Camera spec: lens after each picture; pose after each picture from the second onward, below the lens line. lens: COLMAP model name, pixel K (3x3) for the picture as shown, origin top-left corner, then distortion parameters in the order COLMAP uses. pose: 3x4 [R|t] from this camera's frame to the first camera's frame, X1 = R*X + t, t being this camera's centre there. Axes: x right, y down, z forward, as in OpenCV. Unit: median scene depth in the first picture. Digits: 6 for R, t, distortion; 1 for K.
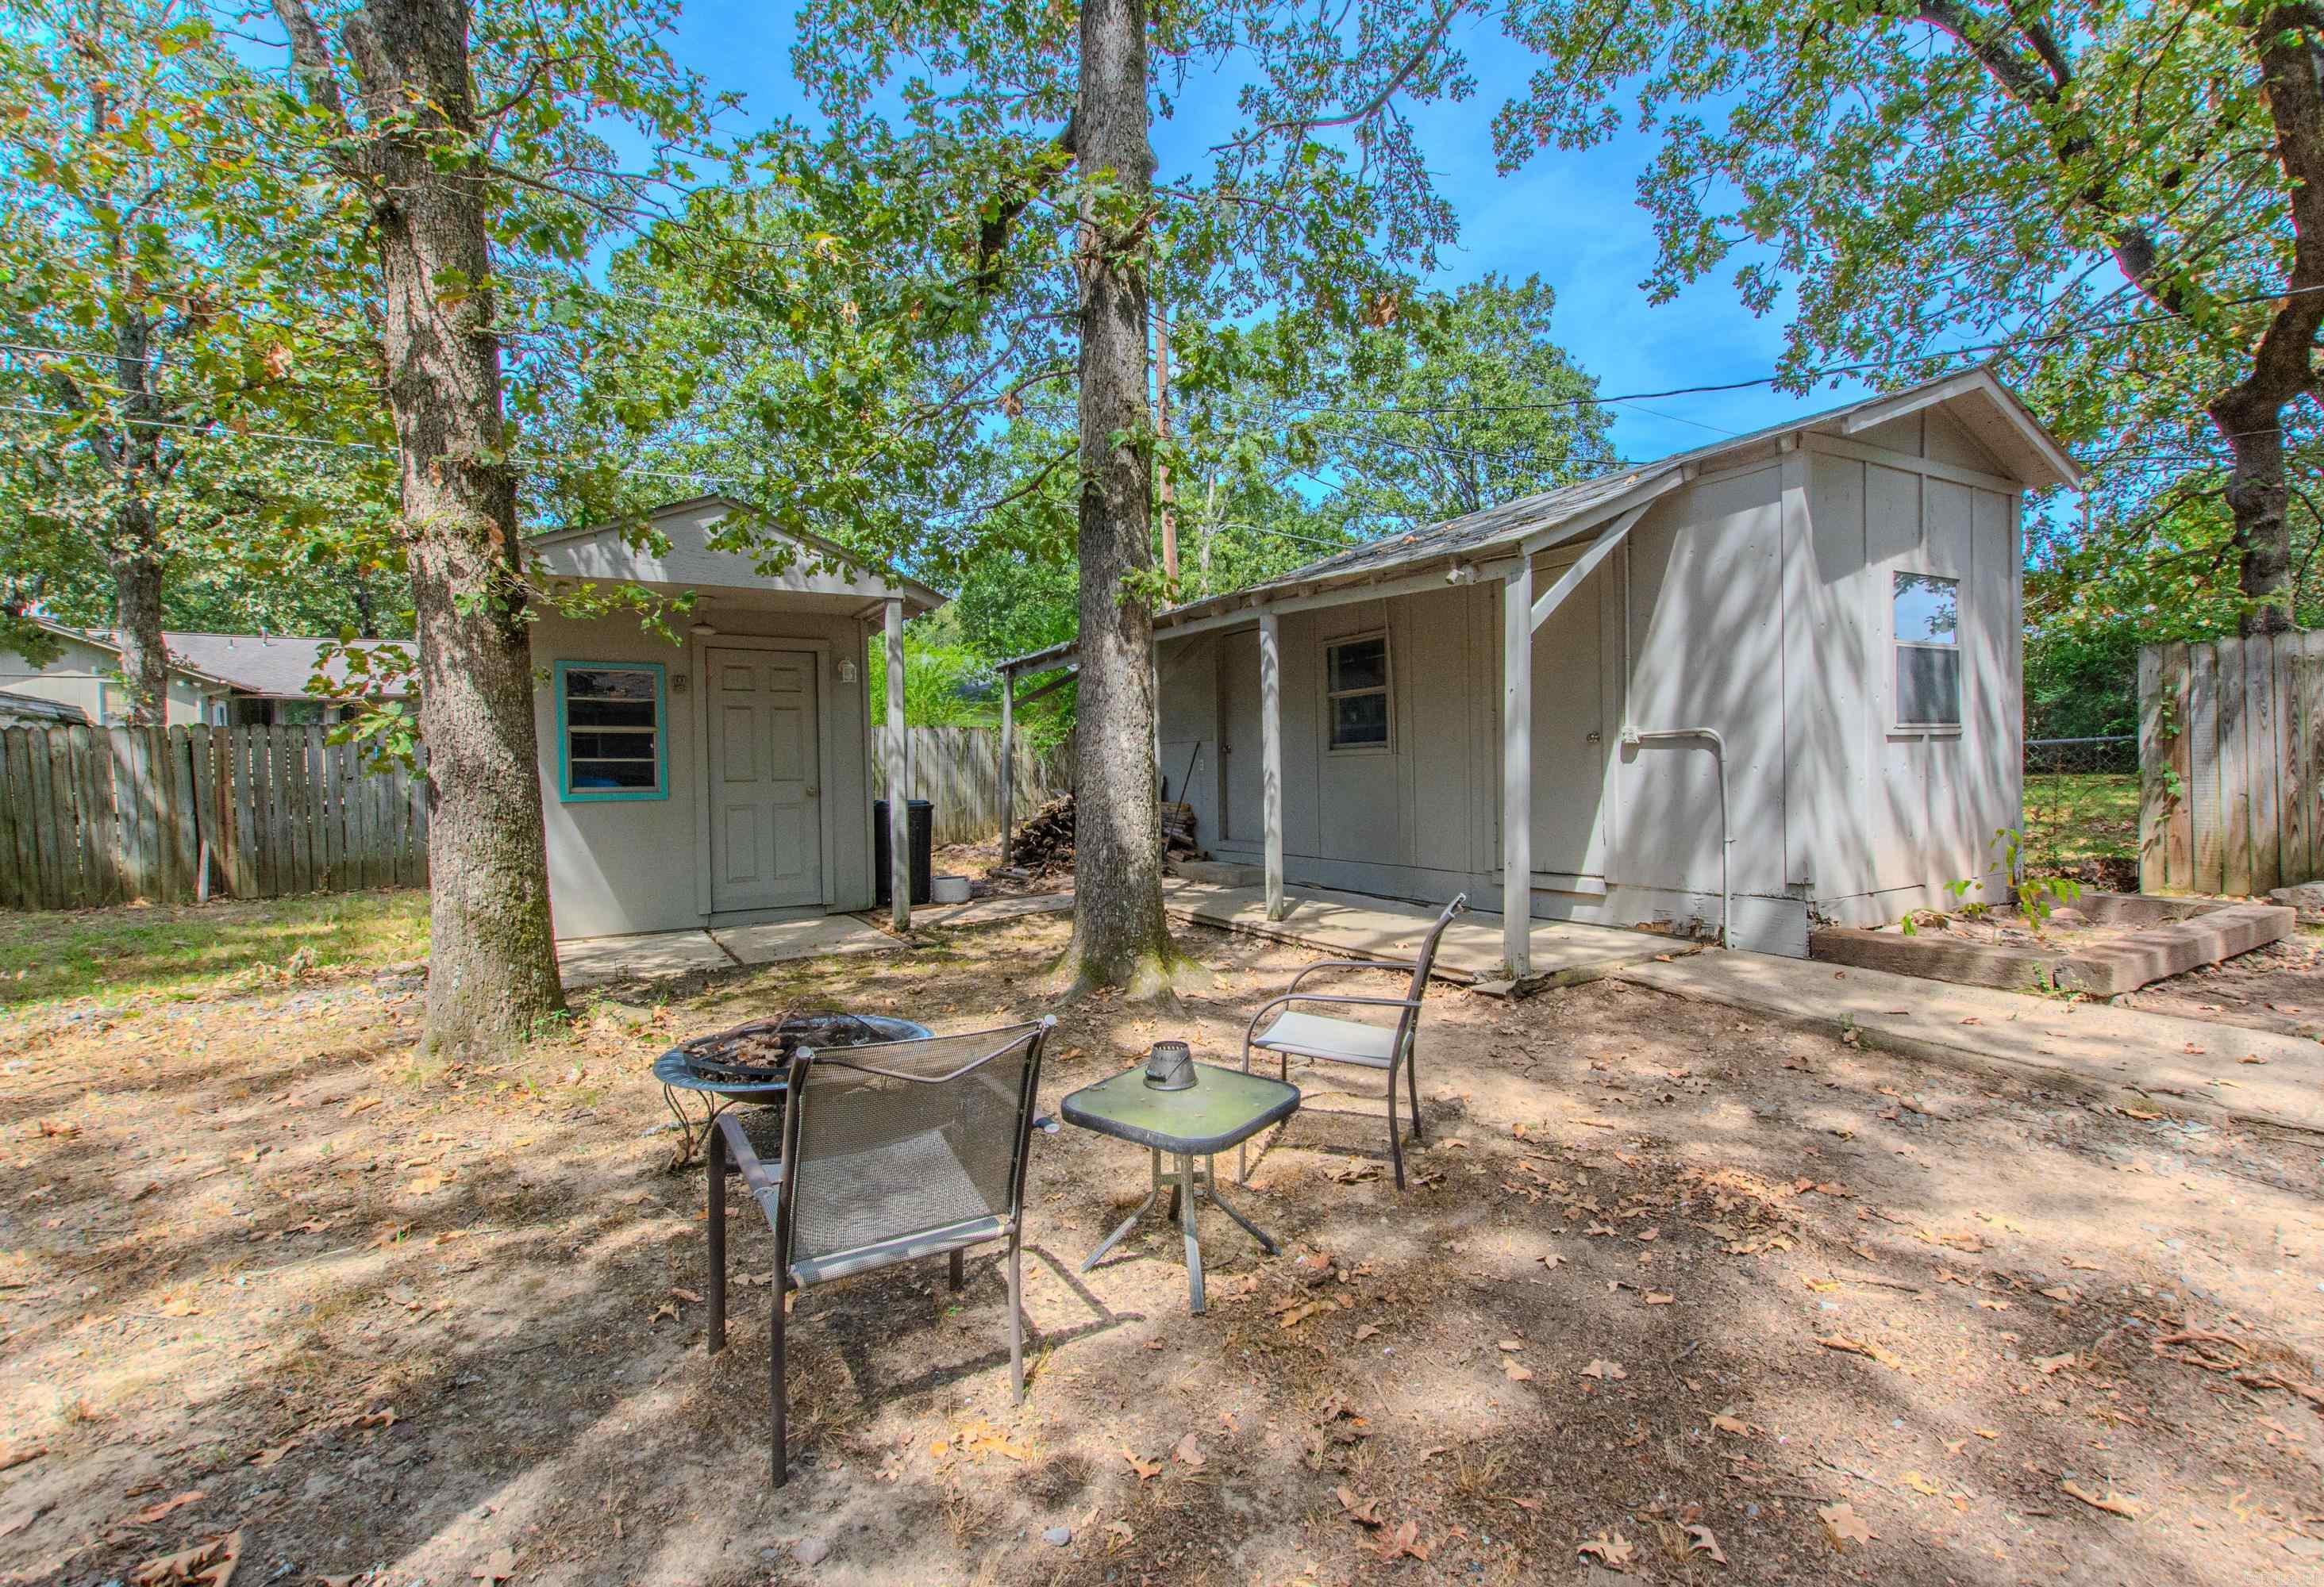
lens RADIAL K [[1062.1, 0, 1197.9], [0, 1062.1, 791.1], [0, 0, 1]] dist [0.007232, -0.000541]
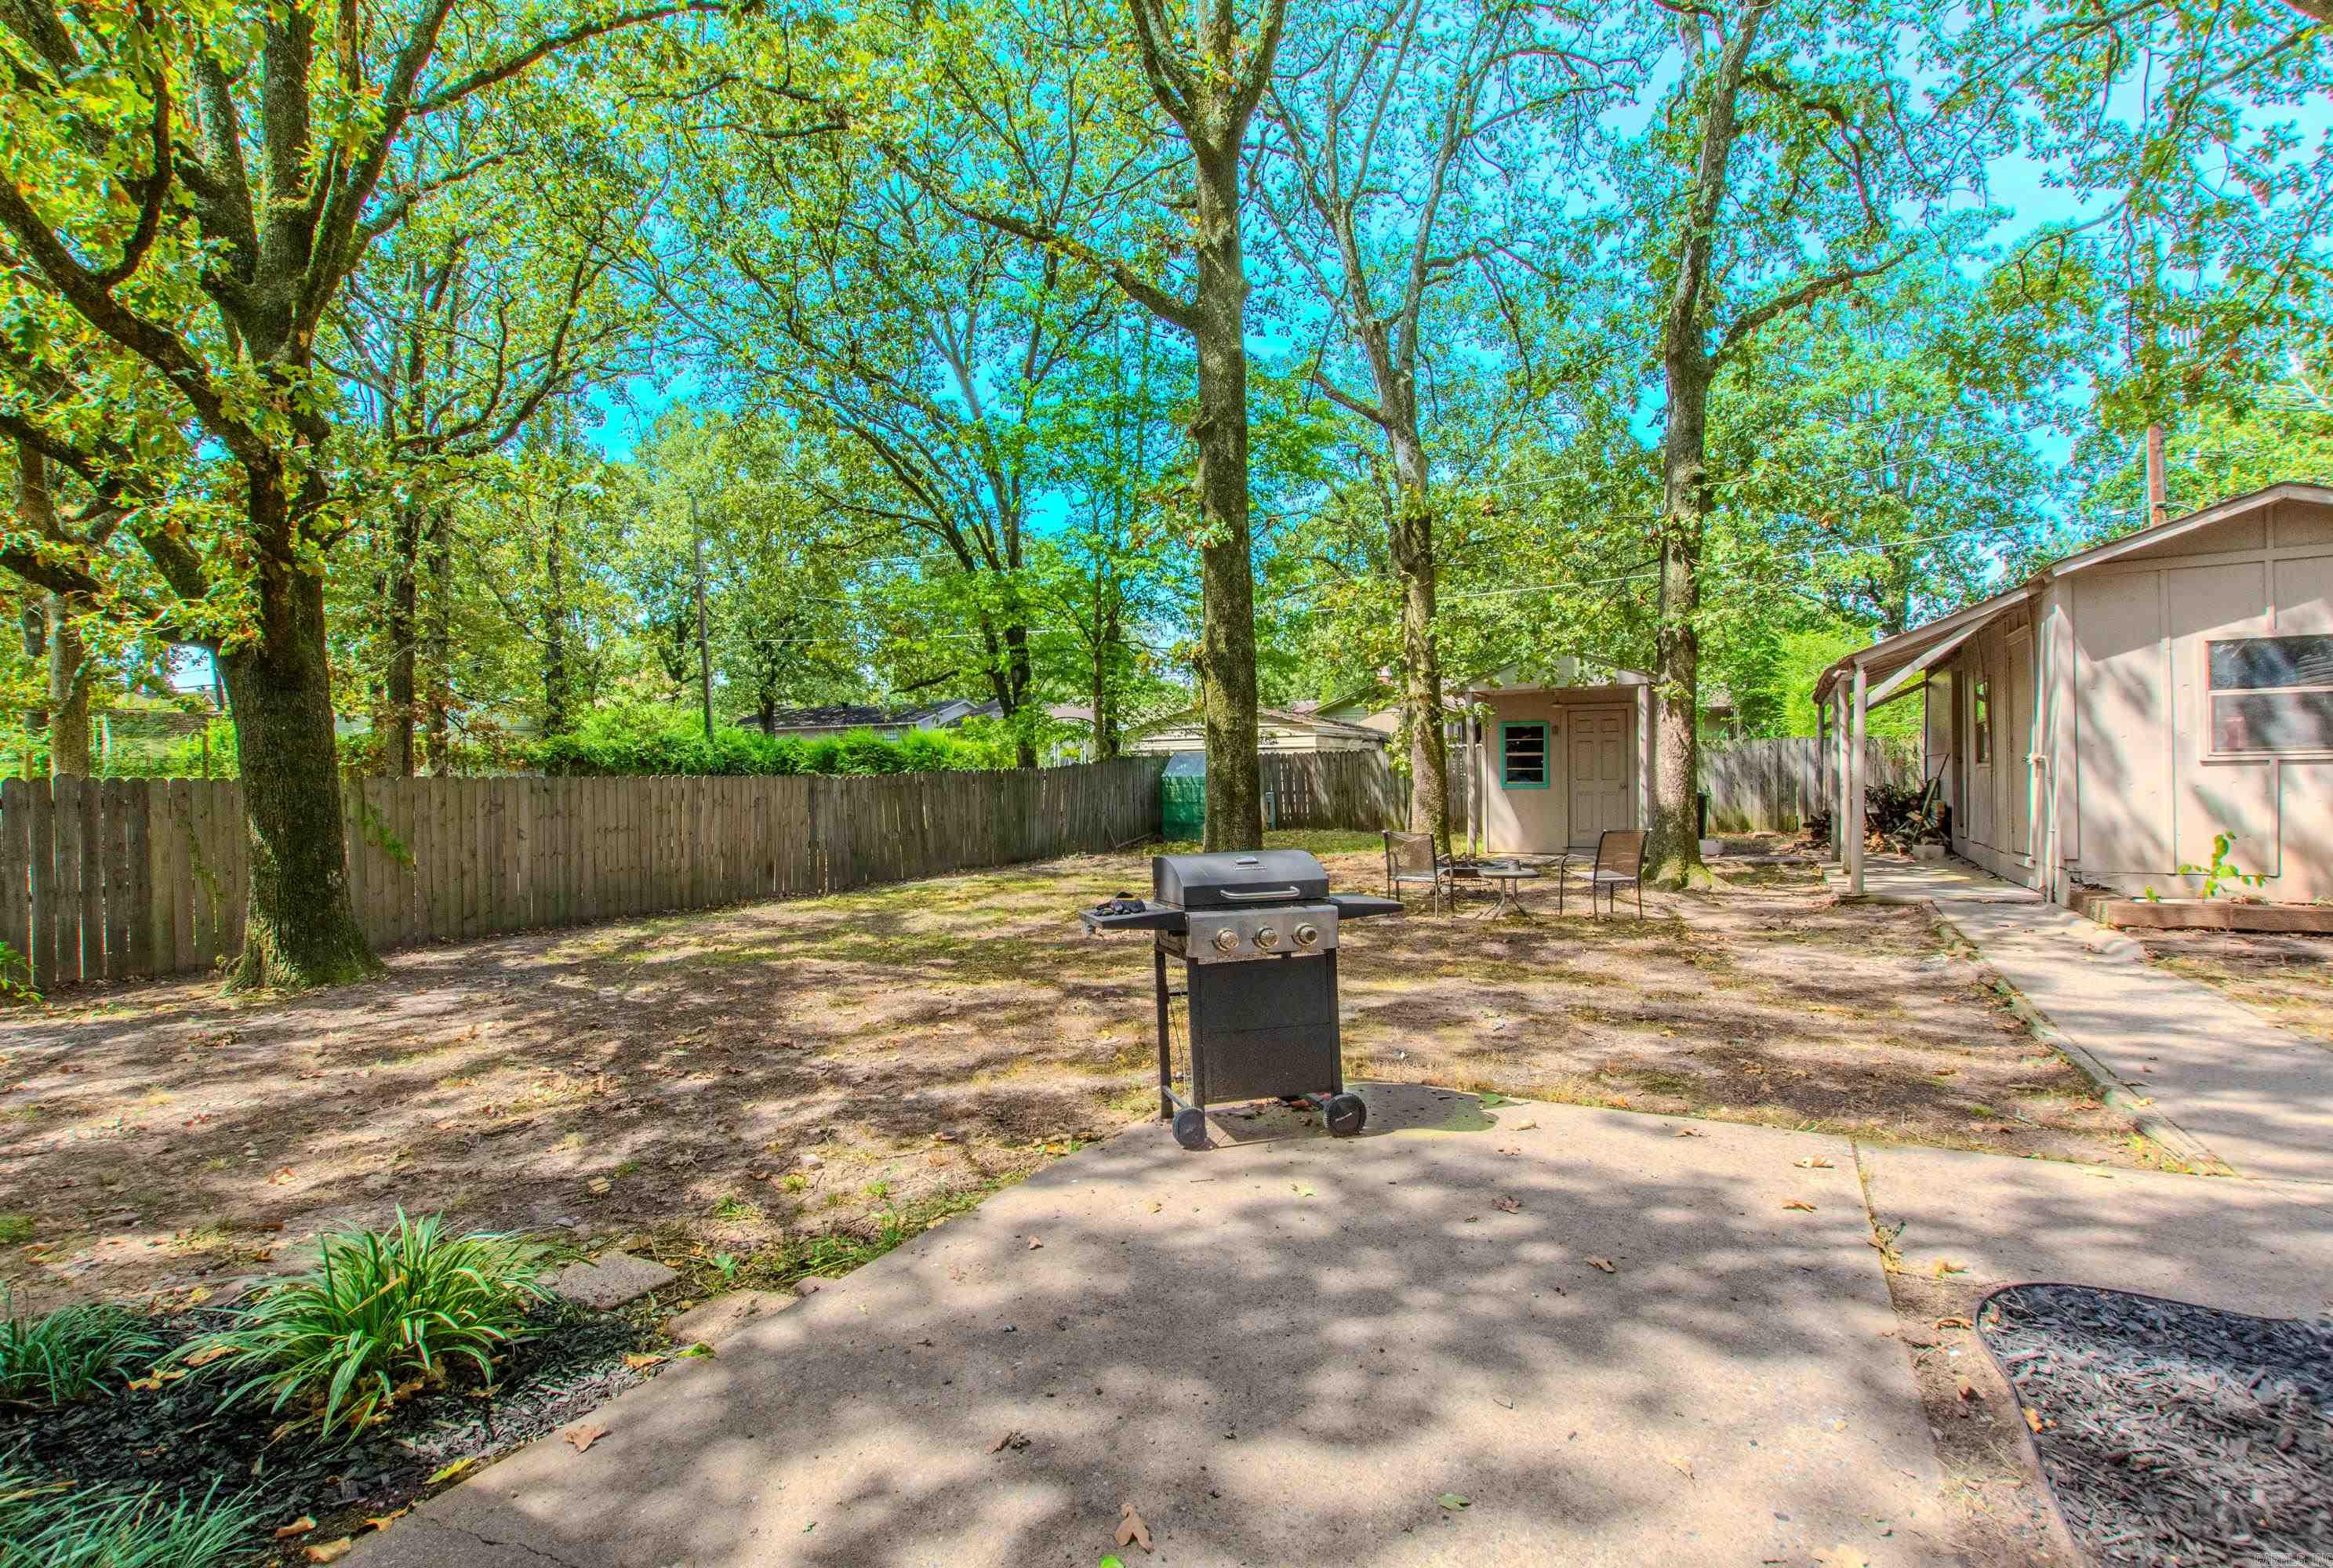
lens RADIAL K [[1058.5, 0, 1160.1], [0, 1058.5, 781.4], [0, 0, 1]] dist [-0.010983, -0.000235]
pose [[0.490156, 0.017397, -0.871461, 1.164684], [-0.017864, 0.999791, 0.009911, -0.015166], [0.871452, 0.010710, 0.490365, -0.823165]]
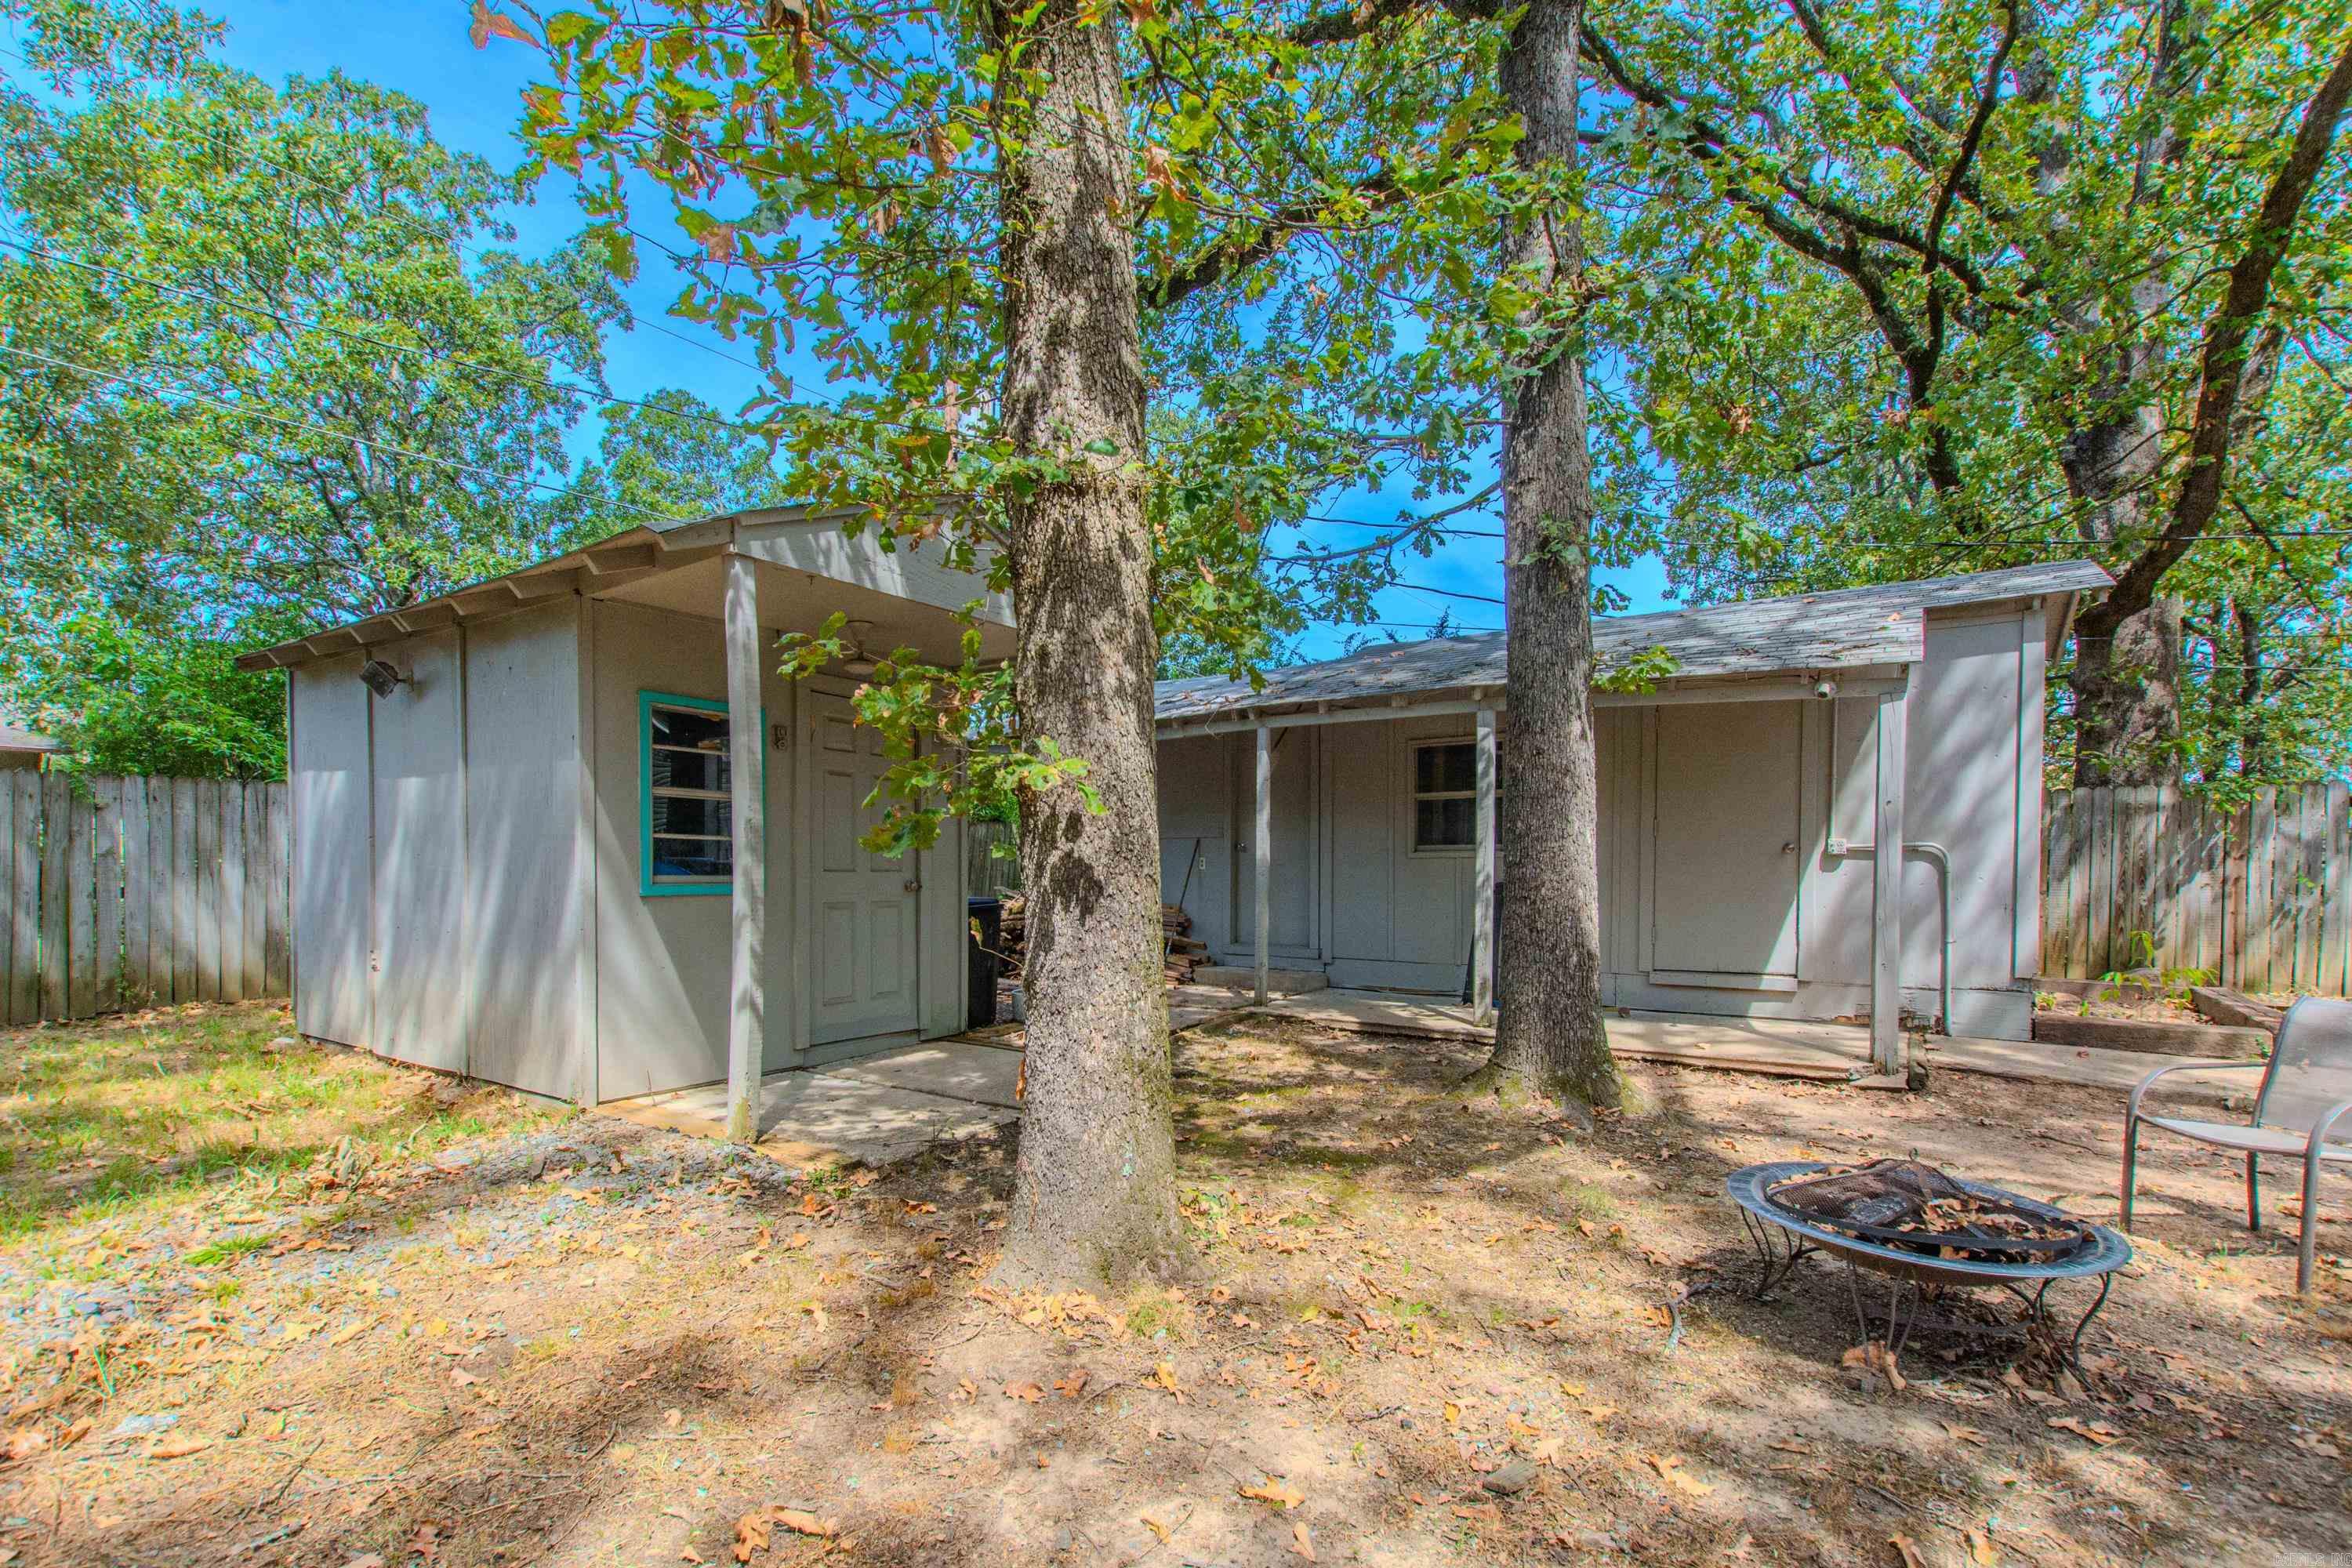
lens RADIAL K [[1057.1, 0, 1192.8], [0, 1057.1, 892.0], [0, 0, 1]] dist [0.001867, -0.000262]
pose [[0.911753, 0.012668, 0.410545, -0.705171], [-0.012612, 0.999916, -0.002843, 0.006674], [-0.410546, -0.002586, 0.911836, 0.291116]]
